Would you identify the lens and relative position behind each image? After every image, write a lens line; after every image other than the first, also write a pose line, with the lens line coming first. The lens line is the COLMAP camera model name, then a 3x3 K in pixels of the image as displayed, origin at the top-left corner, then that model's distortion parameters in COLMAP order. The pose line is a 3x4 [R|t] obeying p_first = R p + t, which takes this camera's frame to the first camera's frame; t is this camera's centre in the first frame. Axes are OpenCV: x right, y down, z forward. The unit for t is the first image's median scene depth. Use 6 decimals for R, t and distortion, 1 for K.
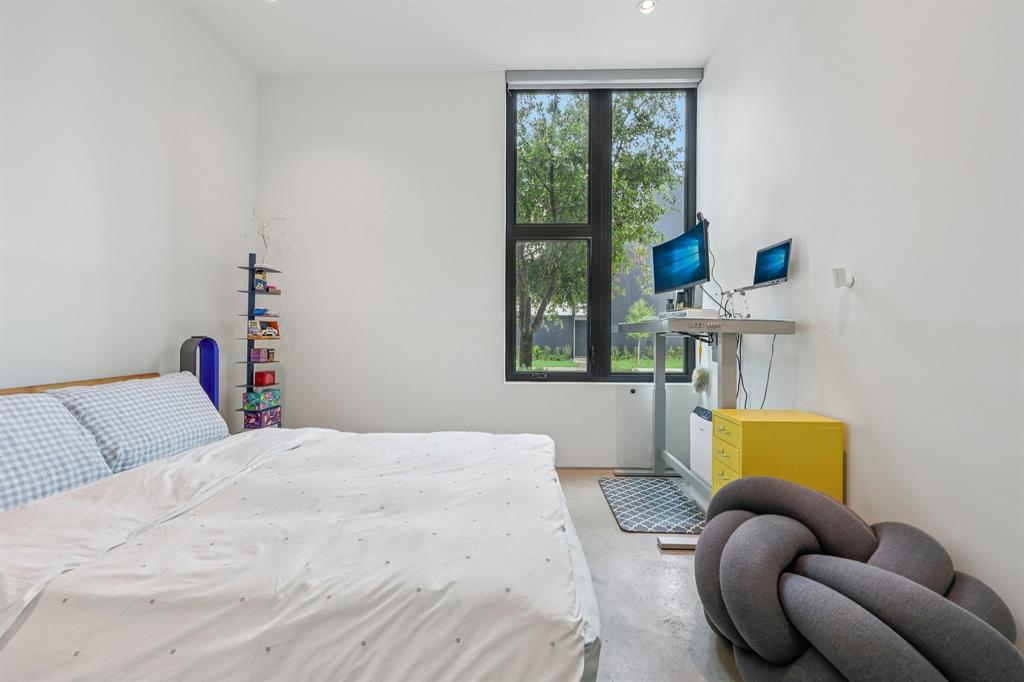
lens RADIAL K [[423.4, 0, 513.6], [0, 423.4, 332.4], [0, 0, 1]] dist [0.003381, 0.000438]
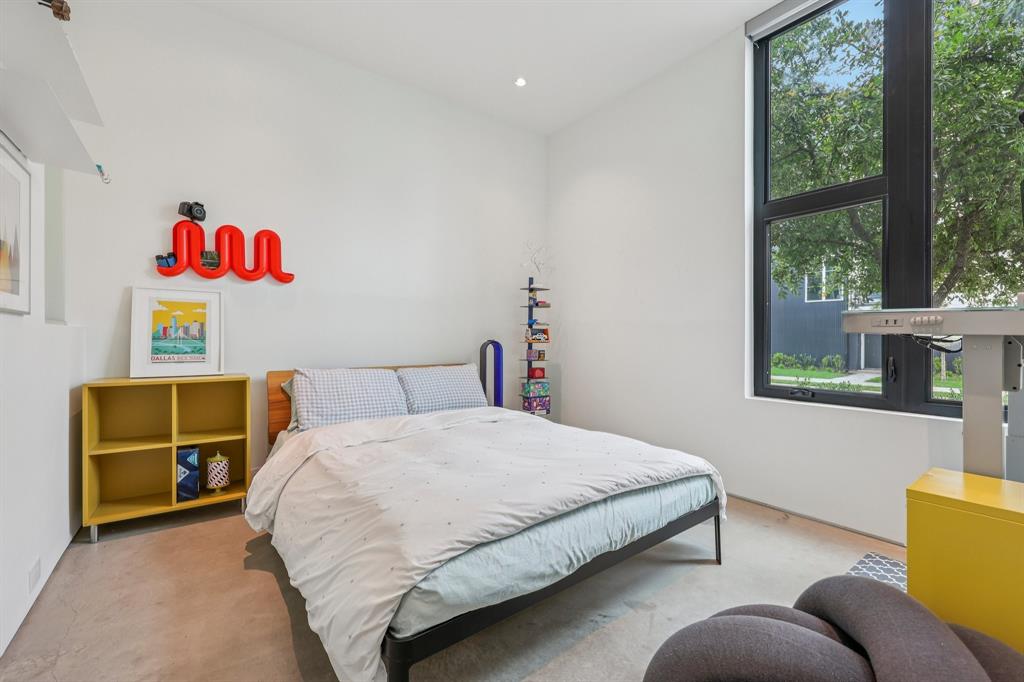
lens RADIAL K [[433.7, 0, 523.1], [0, 433.7, 338.4], [0, 0, 1]] dist [-0.000983, -0.000108]
pose [[0.627335, -0.002967, -0.778744, 0.415576], [0.000794, 0.999995, -0.003170, 0.007404], [0.778749, 0.001371, 0.627334, 0.140441]]
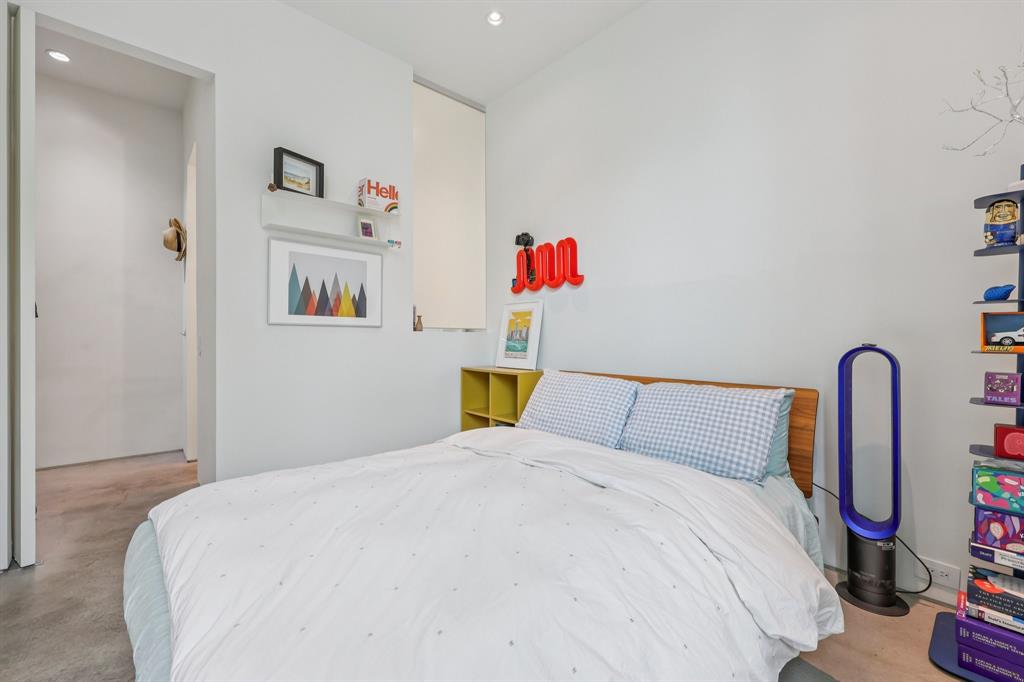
lens RADIAL K [[428.5, 0, 519.9], [0, 428.5, 333.9], [0, 0, 1]] dist [-0.000338, -0.000018]
pose [[-0.716160, -0.001305, -0.697935, 0.094083], [0.003982, 0.999974, -0.005955, -0.004222], [0.697924, -0.007045, -0.716137, 0.957739]]
